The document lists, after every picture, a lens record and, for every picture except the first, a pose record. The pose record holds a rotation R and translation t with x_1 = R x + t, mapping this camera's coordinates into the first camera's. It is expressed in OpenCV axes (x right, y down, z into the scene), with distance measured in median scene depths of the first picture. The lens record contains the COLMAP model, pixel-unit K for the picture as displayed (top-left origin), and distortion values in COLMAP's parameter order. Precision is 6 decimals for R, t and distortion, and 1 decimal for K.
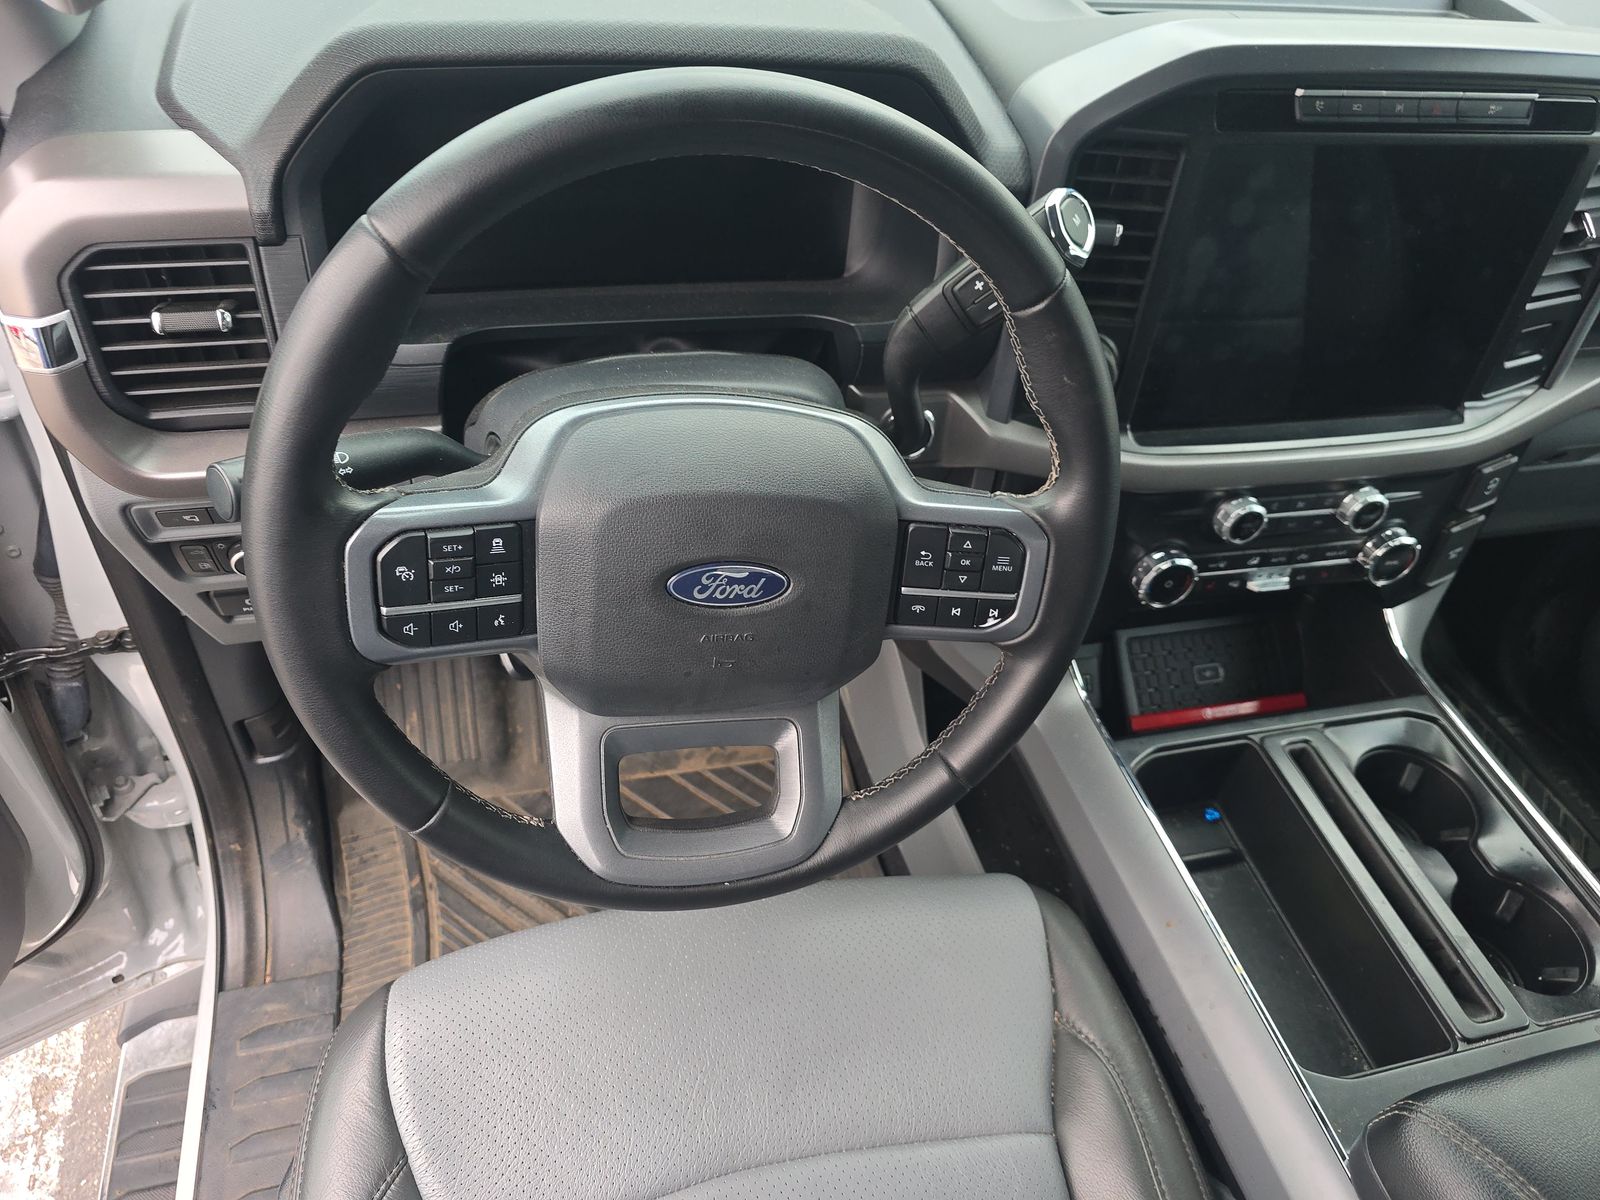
lens RADIAL K [[1073.2, 0, 805.9], [0, 1073.2, 601.2], [0, 0, 1]] dist [0.045751, -0.041133]
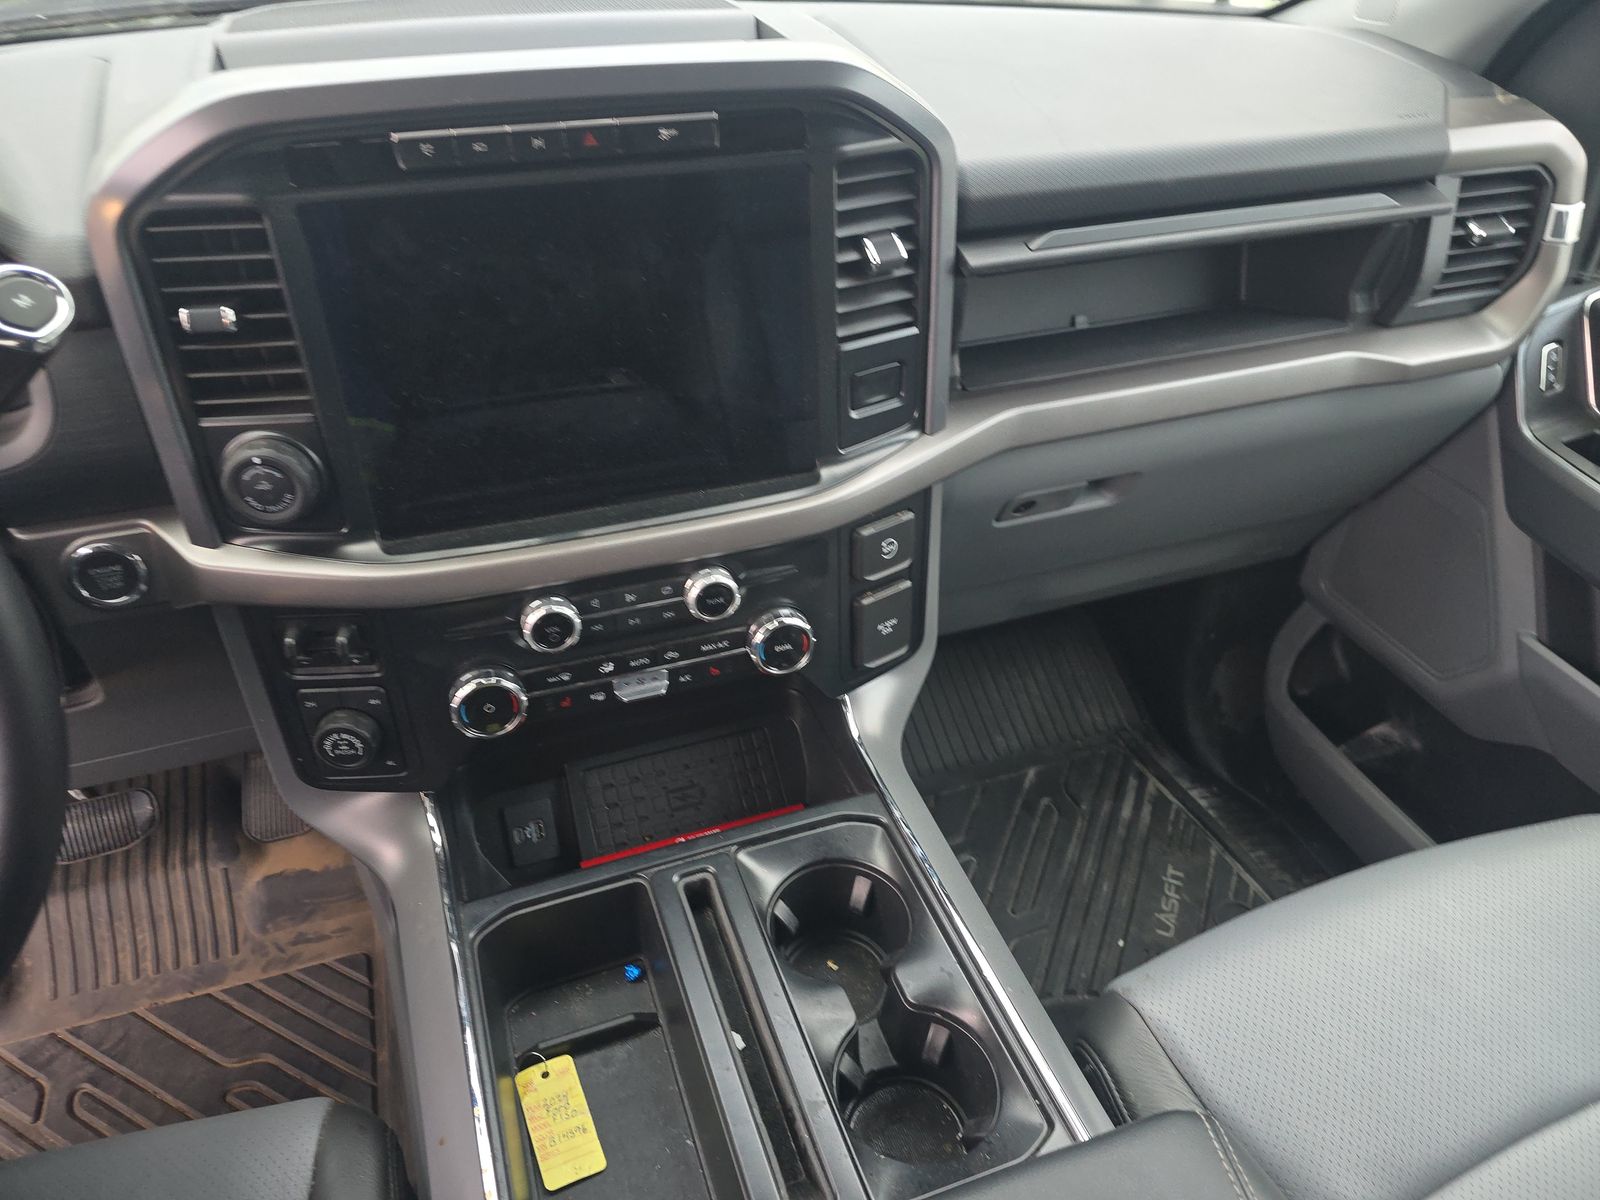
lens RADIAL K [[1053.5, 0, 811.9], [0, 1053.5, 606.6], [0, 0, 1]] dist [0.086529, -0.084132]
pose [[0.991068, -0.132648, 0.013730, 0.558234], [0.133323, 0.983237, -0.124376, 0.040877], [0.002998, 0.125096, 0.992140, 0.148592]]
